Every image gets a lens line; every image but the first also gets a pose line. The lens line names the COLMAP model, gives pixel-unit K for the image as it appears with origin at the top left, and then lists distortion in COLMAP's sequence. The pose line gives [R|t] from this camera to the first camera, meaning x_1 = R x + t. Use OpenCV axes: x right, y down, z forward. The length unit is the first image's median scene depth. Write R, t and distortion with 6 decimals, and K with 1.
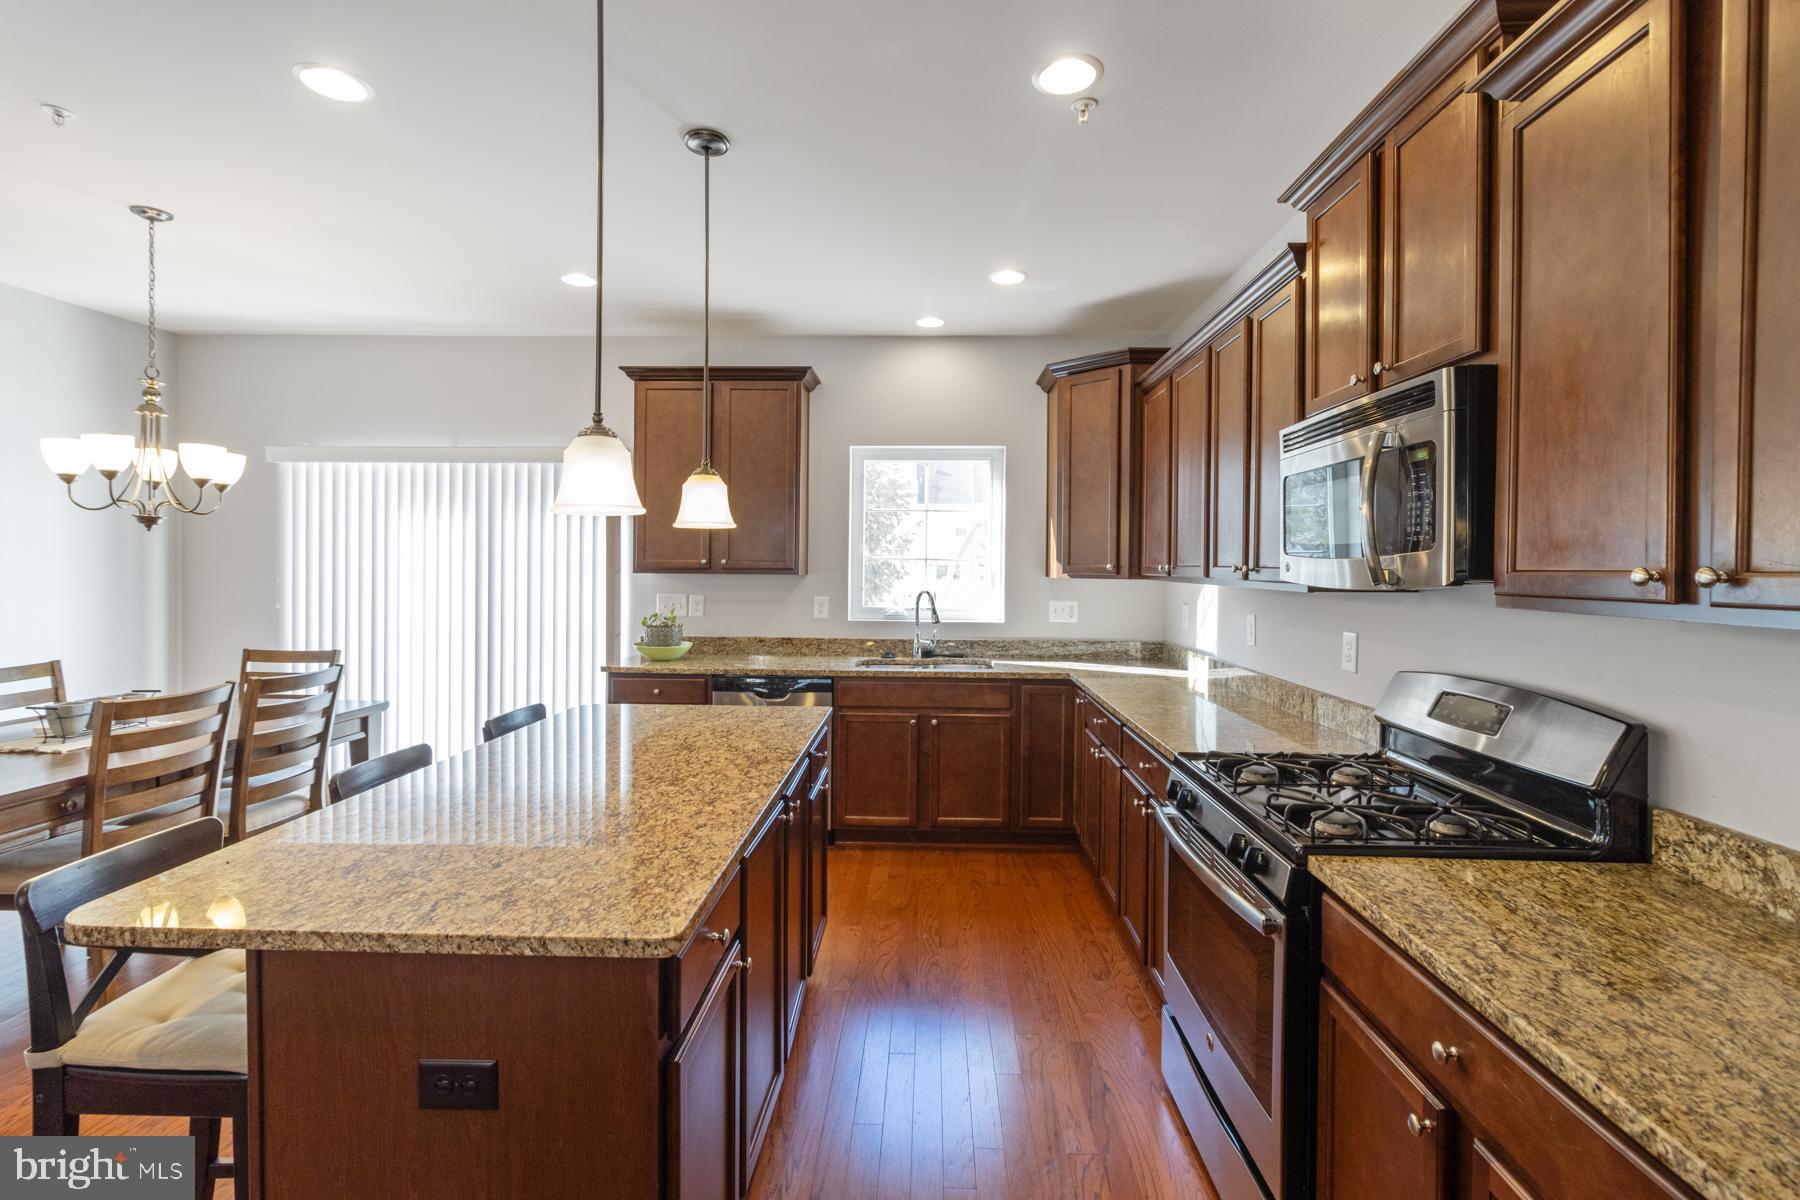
lens RADIAL K [[828.5, 0, 901.7], [0, 828.5, 573.5], [0, 0, 1]] dist [0.001063, 0.000342]
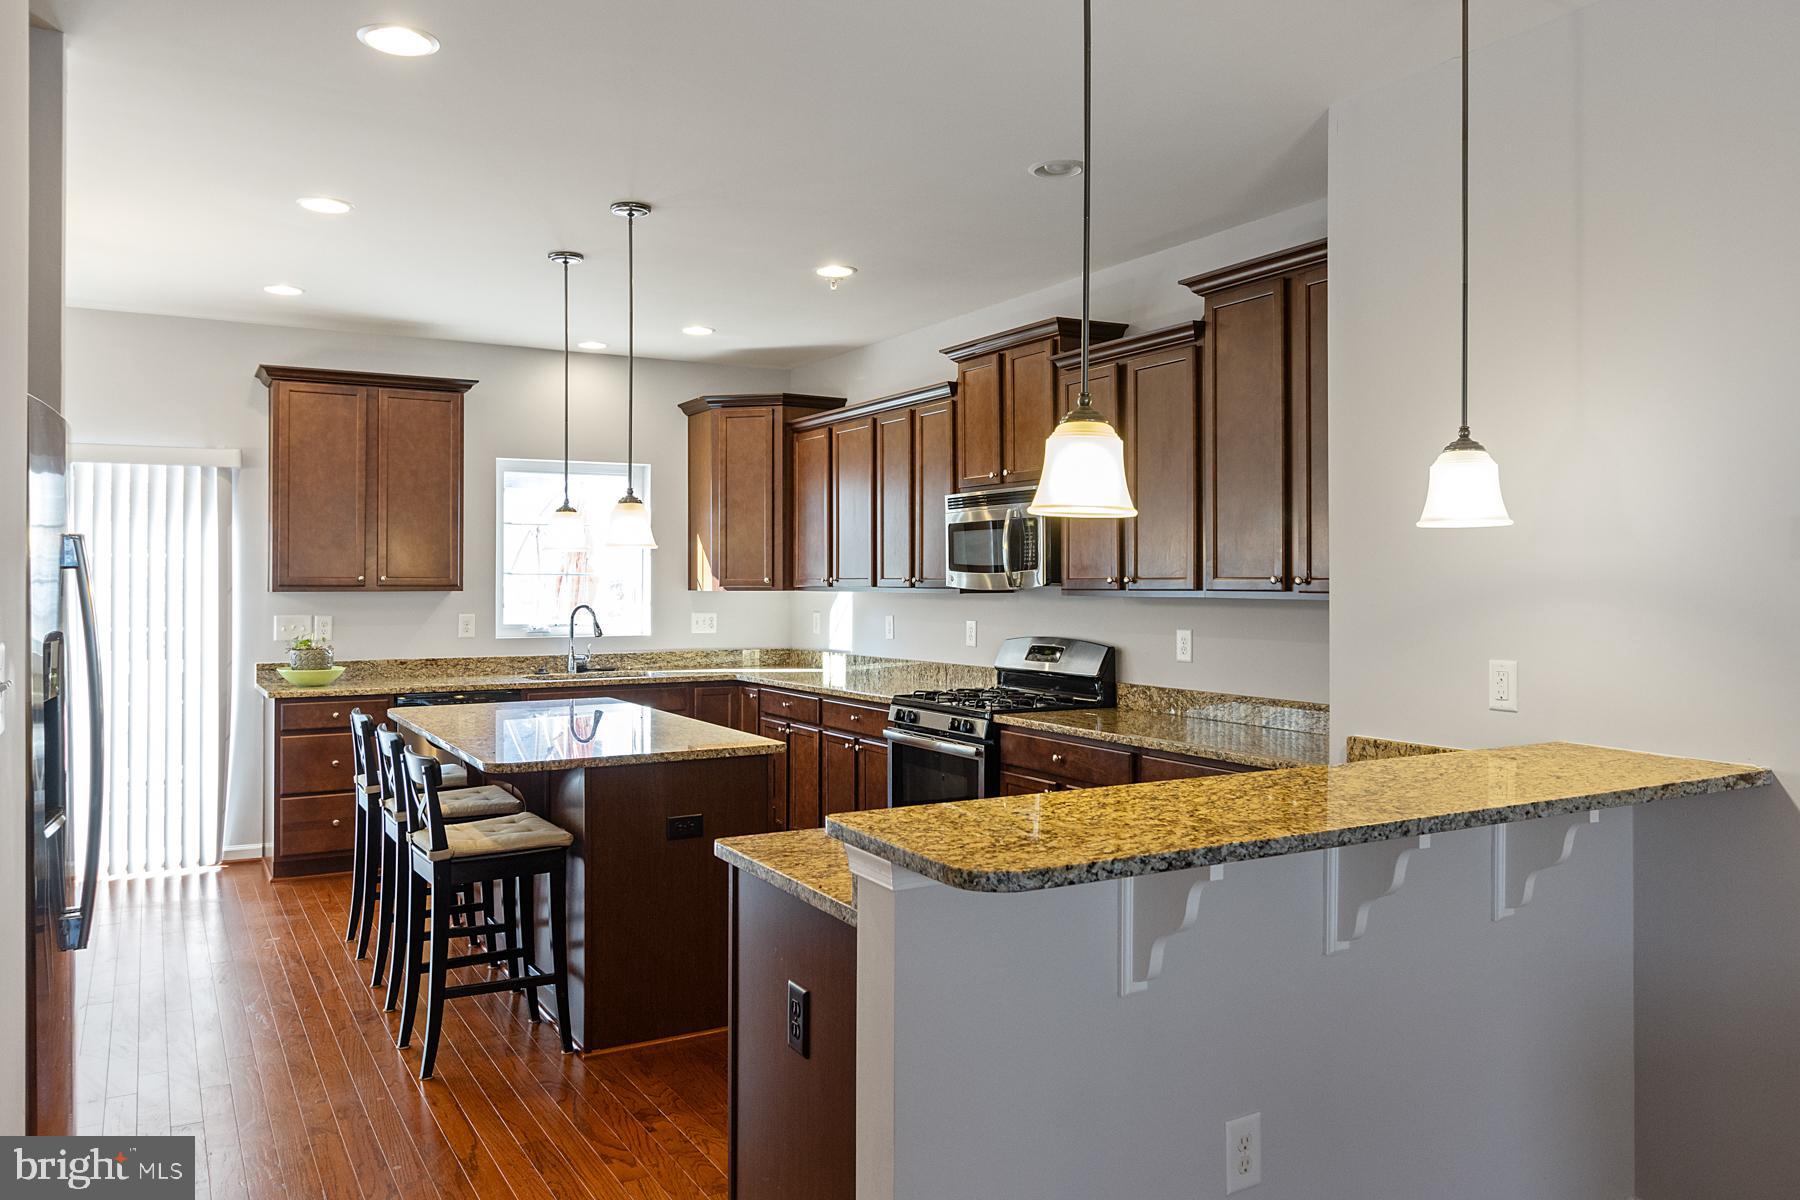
lens RADIAL K [[1314.2, 0, 904.2], [0, 1314.2, 570.5], [0, 0, 1]] dist [-0.002864, -0.001752]
pose [[0.848171, -0.005088, 0.529699, -0.632763], [0.014076, 0.999817, -0.012935, 0.005693], [-0.529536, 0.018427, 0.848087, -0.740456]]
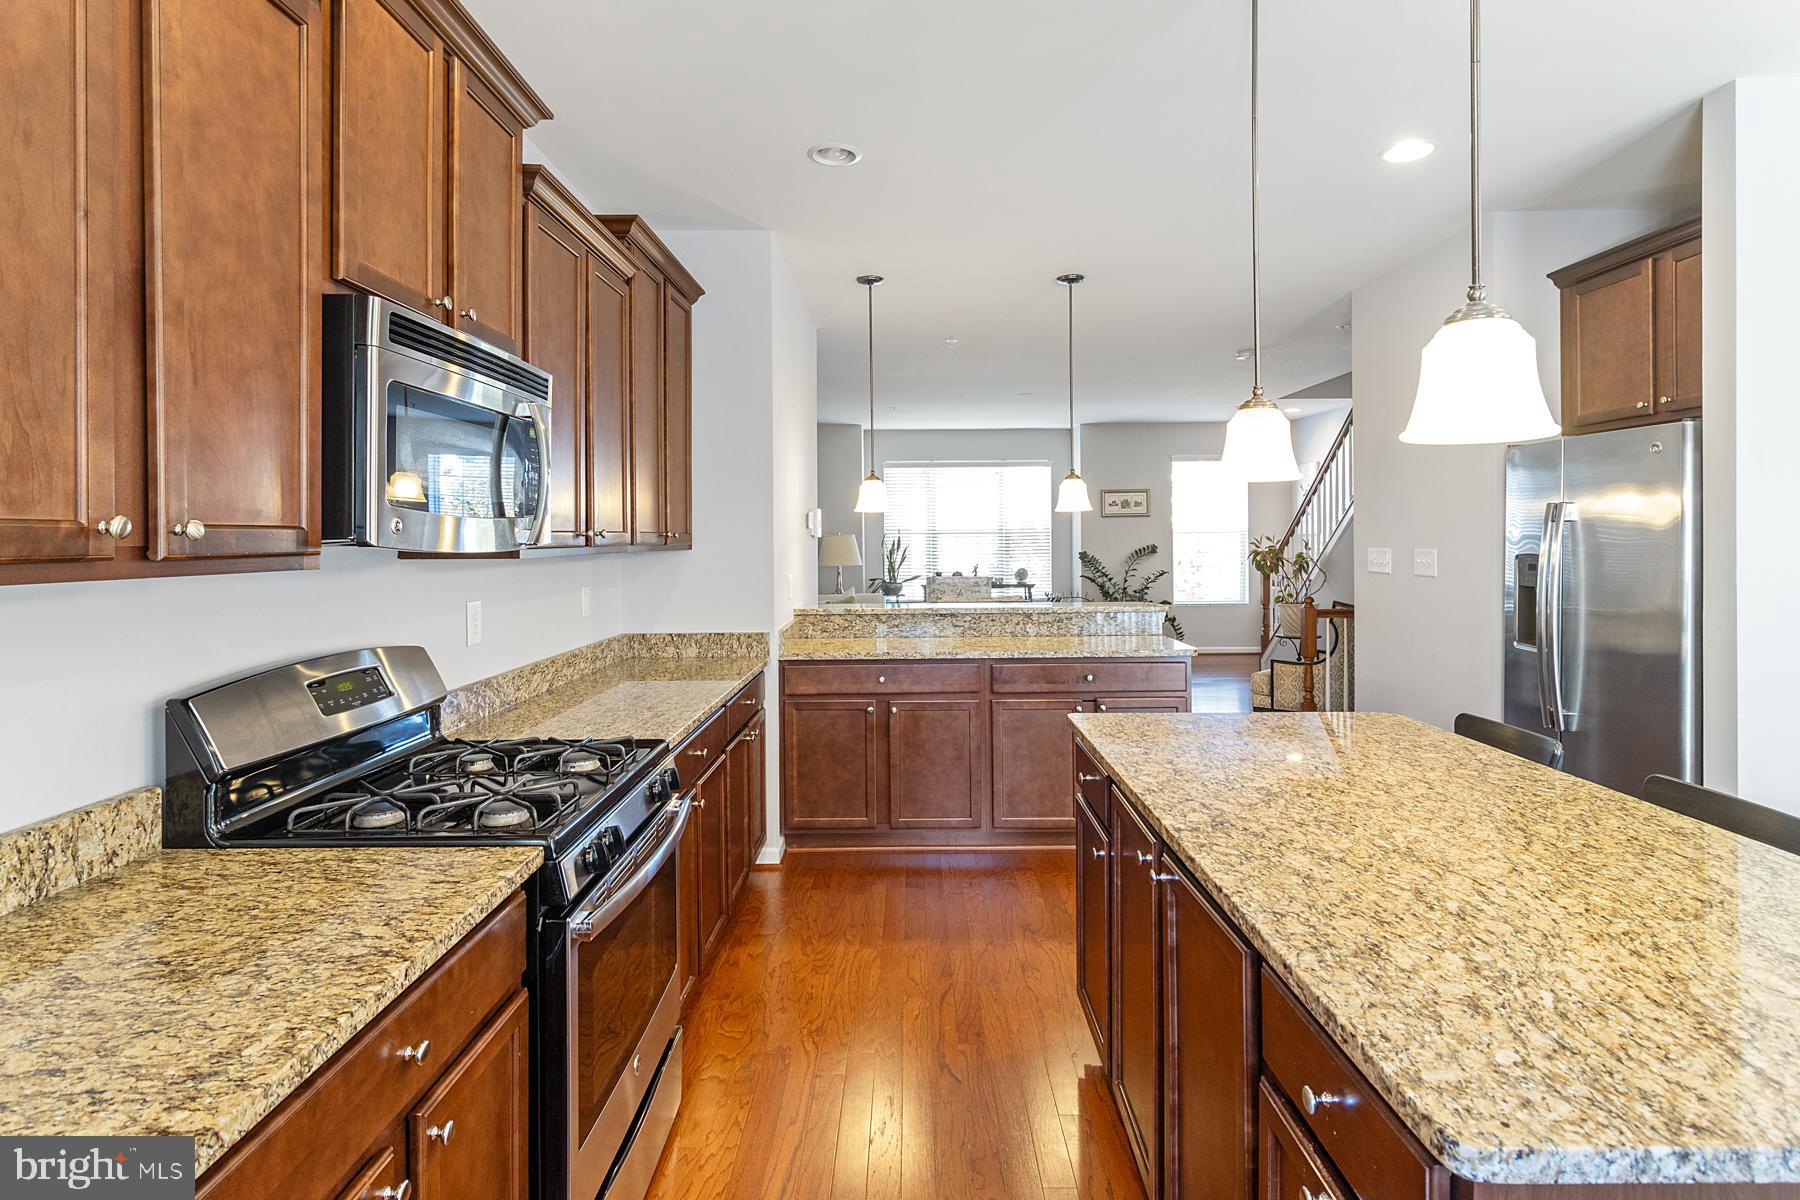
lens RADIAL K [[922.1, 0, 908.9], [0, 922.1, 536.8], [0, 0, 1]] dist [-0.000545, -0.000263]
pose [[-0.999416, -0.002734, -0.034068, 0.061931], [-0.003121, 0.999931, 0.011310, -0.005436], [0.034035, 0.011410, -0.999356, 1.073382]]
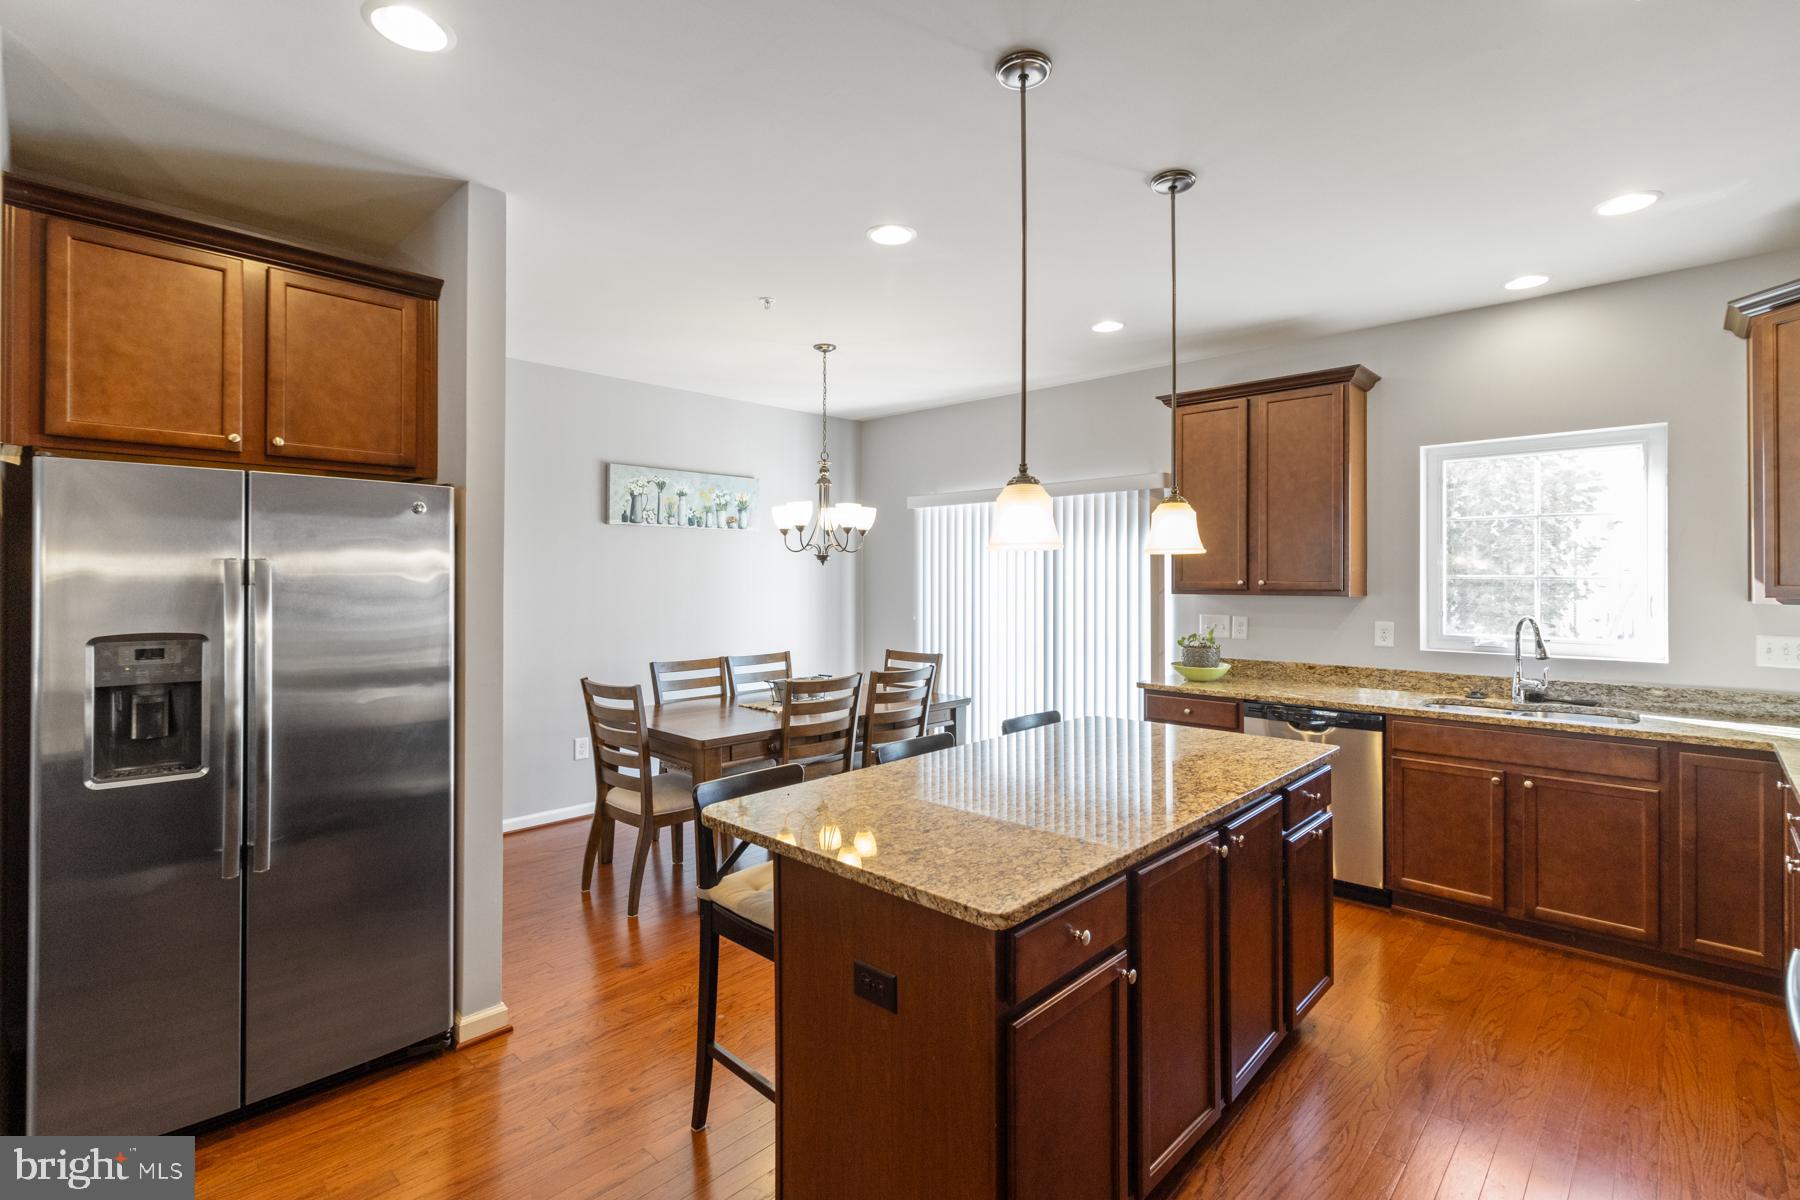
lens RADIAL K [[828.5, 0, 901.7], [0, 828.5, 573.5], [0, 0, 1]] dist [0.001063, 0.000342]
pose [[0.749185, -0.012362, -0.662245, 0.136664], [0.000029, 0.999826, -0.018630, -0.008625], [0.662361, 0.013938, 0.749055, 0.005033]]
